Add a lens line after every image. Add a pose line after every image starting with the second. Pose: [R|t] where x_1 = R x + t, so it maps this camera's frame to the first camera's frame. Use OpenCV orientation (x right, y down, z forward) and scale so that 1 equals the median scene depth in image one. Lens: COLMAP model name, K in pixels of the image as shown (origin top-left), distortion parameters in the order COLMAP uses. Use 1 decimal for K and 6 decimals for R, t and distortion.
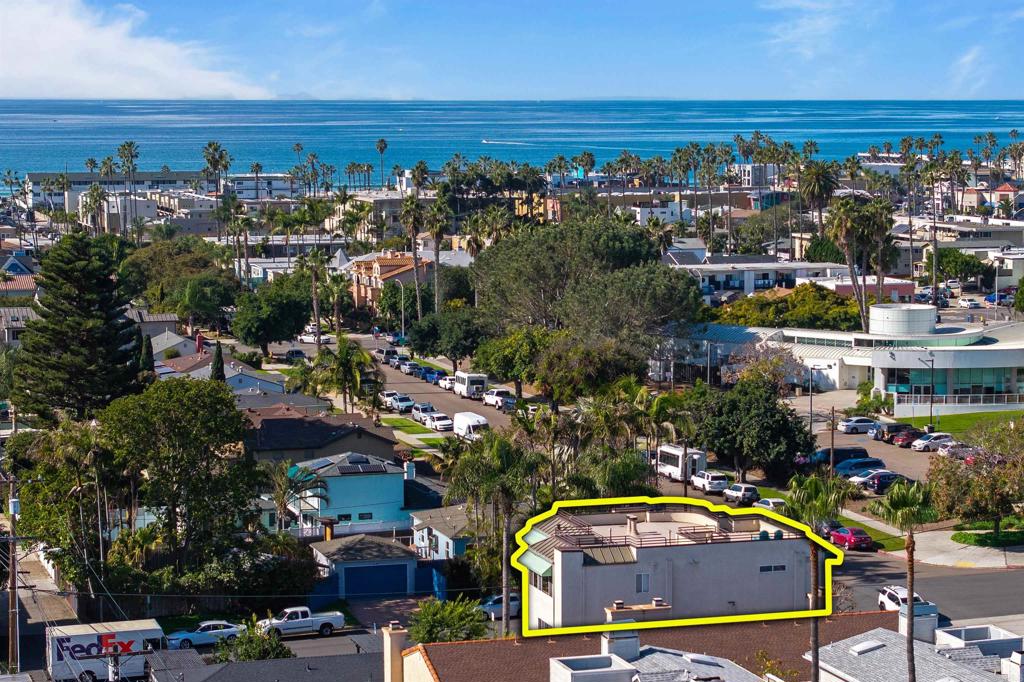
lens RADIAL K [[2305.6, 0, 512.5], [0, 2305.6, 340.8], [0, 0, 1]] dist [-0.191354, 0.000000]
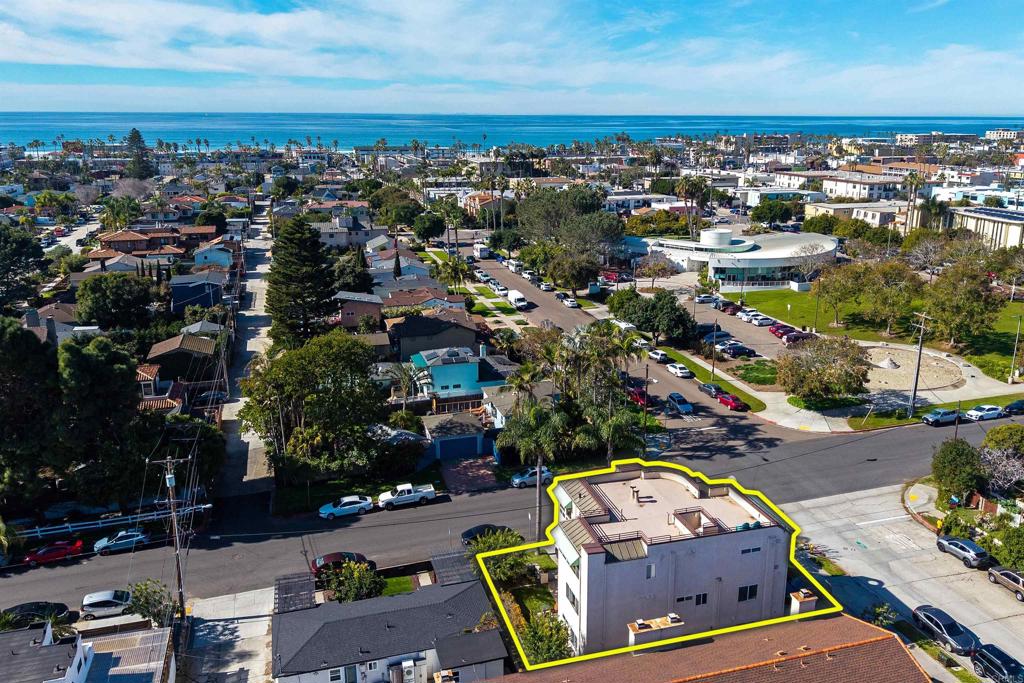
lens RADIAL K [[761.1, 0, 527.3], [0, 761.1, 339.3], [0, 0, 1]] dist [0.036697, -0.002306]
pose [[0.999979, 0.004859, -0.004199, -0.005012], [-0.004034, 0.984034, 0.177935, -0.046820], [0.004997, -0.177914, 0.984033, 0.307433]]
